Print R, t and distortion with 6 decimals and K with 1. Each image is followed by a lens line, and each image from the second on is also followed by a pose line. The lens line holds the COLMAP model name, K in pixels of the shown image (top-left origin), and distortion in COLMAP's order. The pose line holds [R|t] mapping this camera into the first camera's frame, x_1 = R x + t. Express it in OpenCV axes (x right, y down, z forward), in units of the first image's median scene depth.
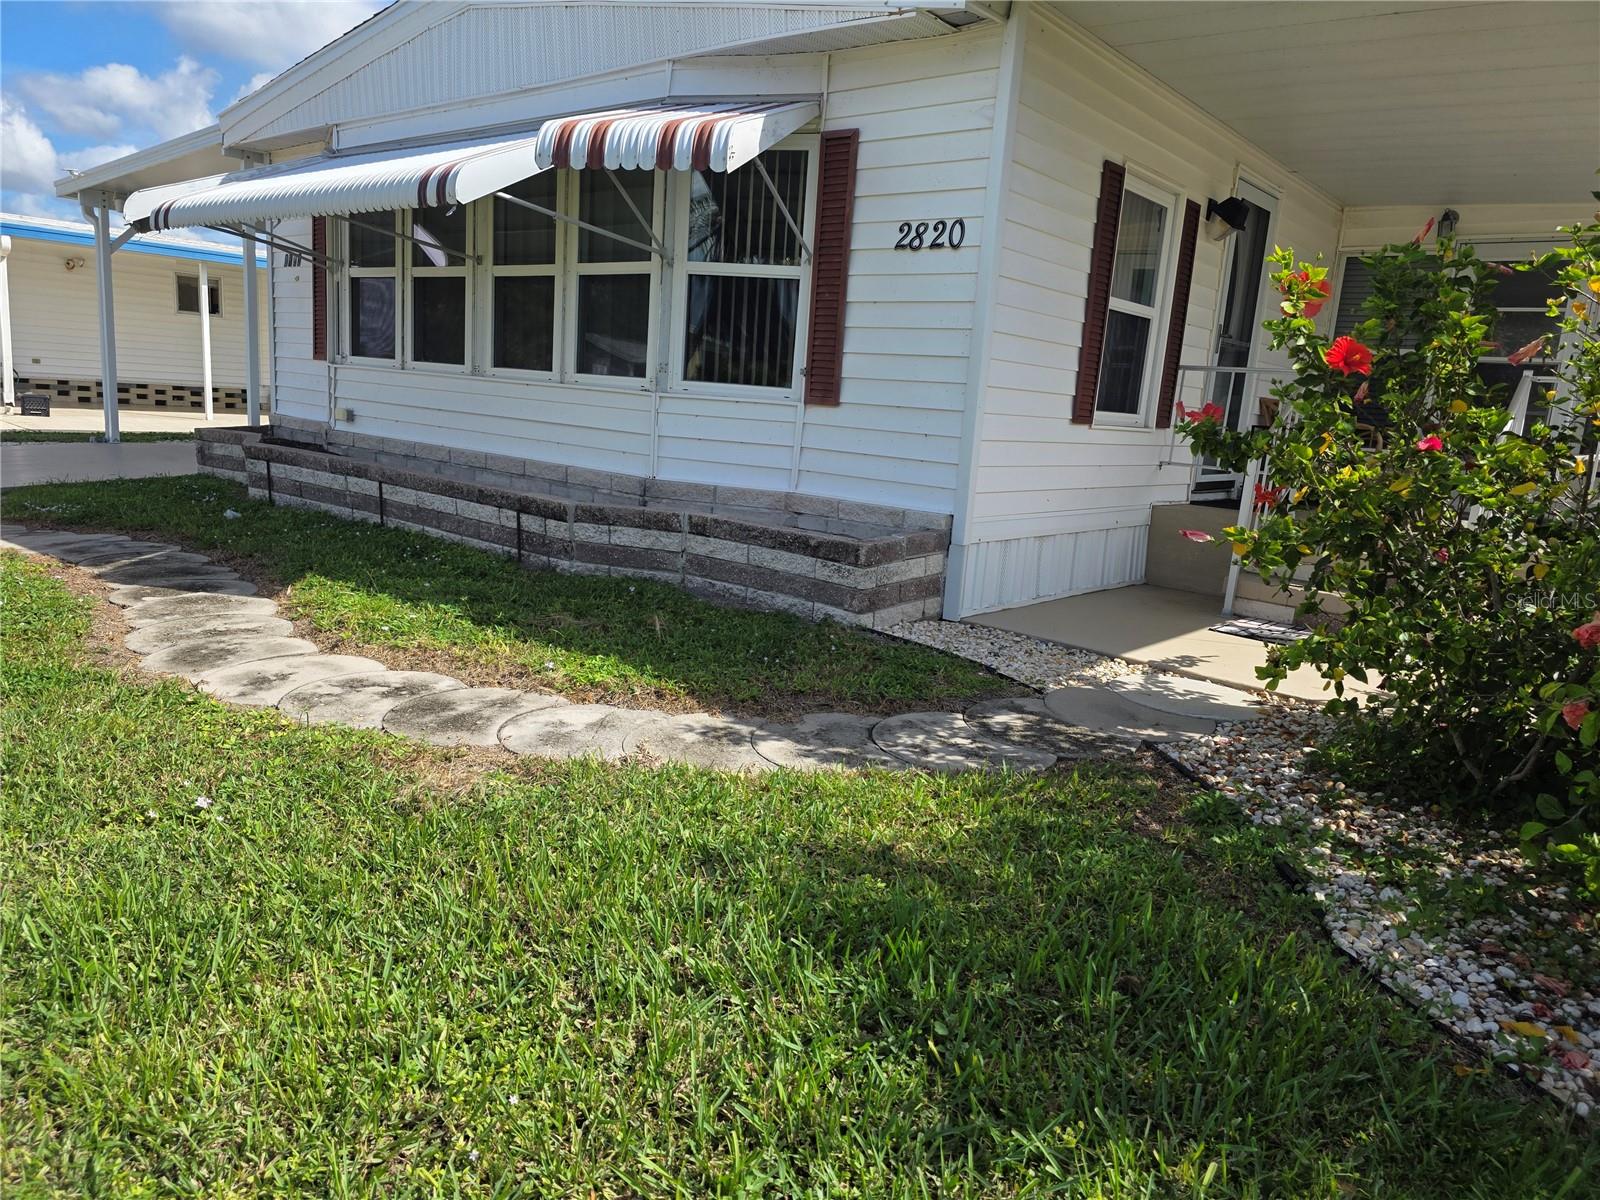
lens RADIAL K [[1090.3, 0, 807.4], [0, 1090.3, 601.5], [0, 0, 1]] dist [0.035422, -0.030763]
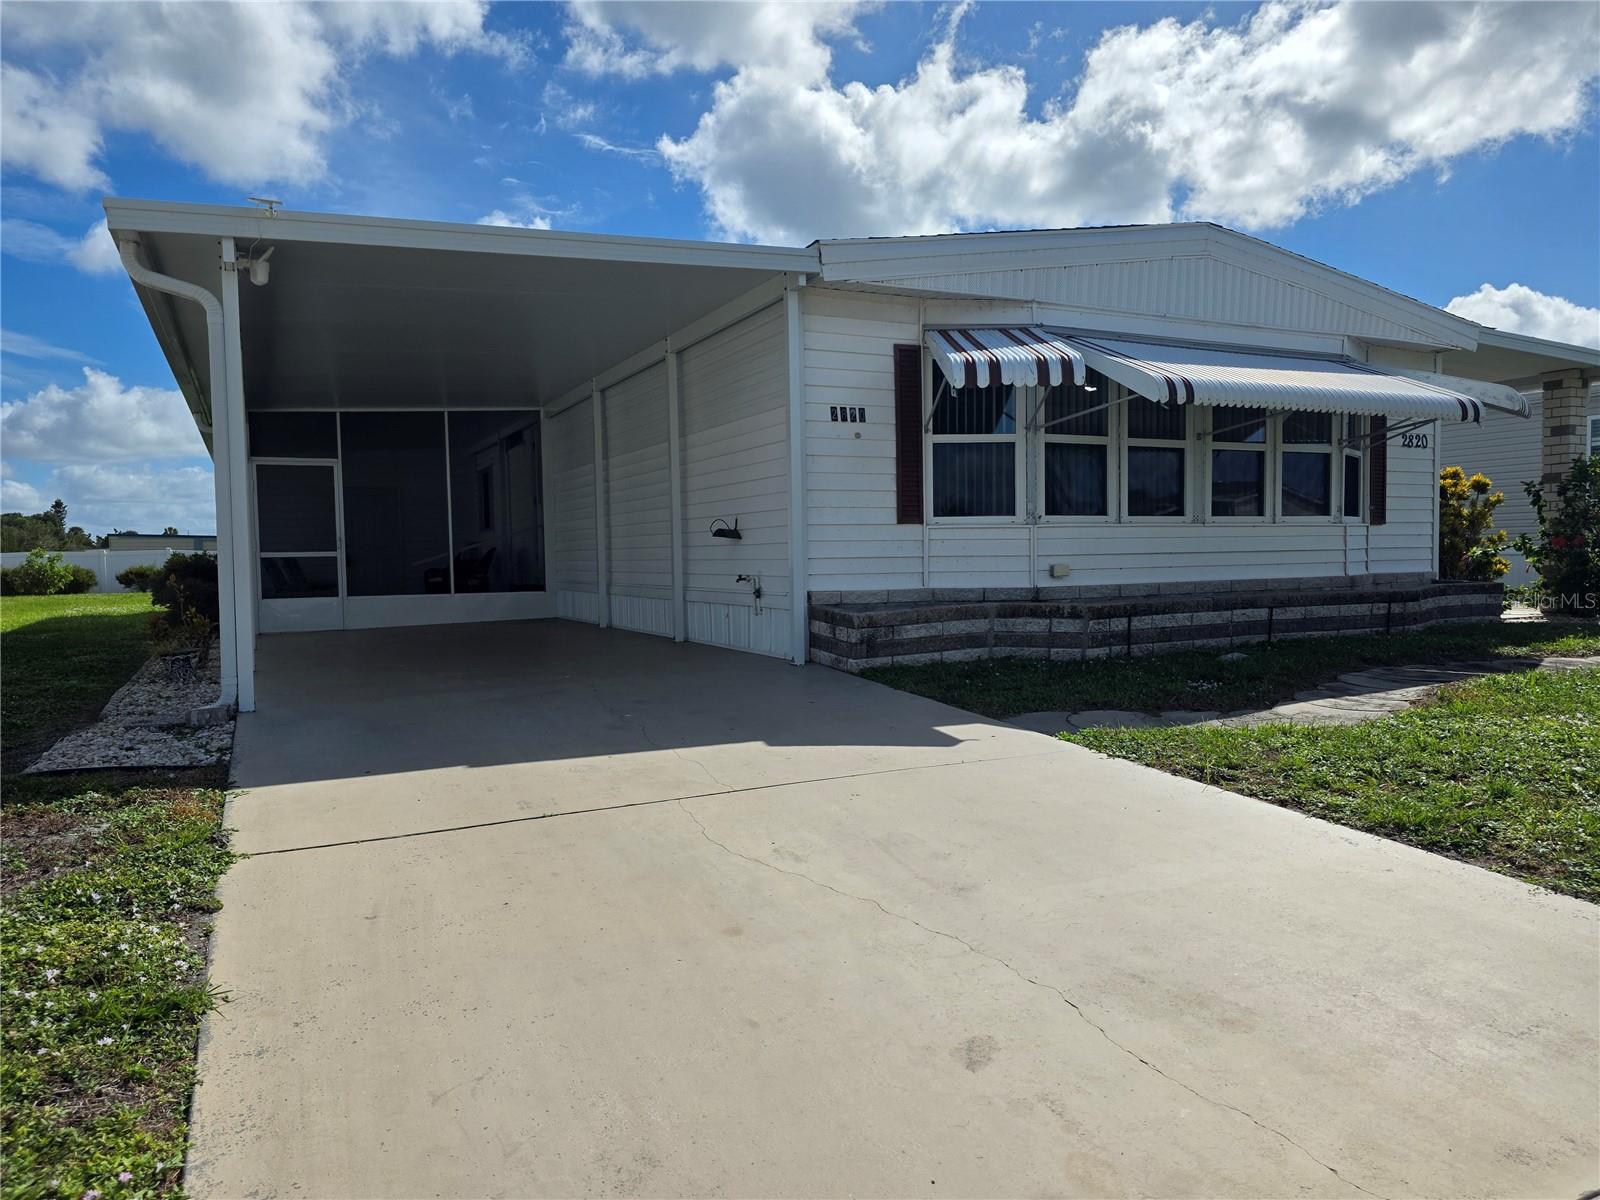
lens RADIAL K [[1090.3, 0, 807.4], [0, 1090.3, 601.5], [0, 0, 1]] dist [0.035422, -0.030763]
pose [[0.415636, -0.143647, 0.898116, -1.721570], [0.199144, 0.977862, 0.064240, -0.296908], [-0.887461, 0.152154, 0.435042, 0.861322]]
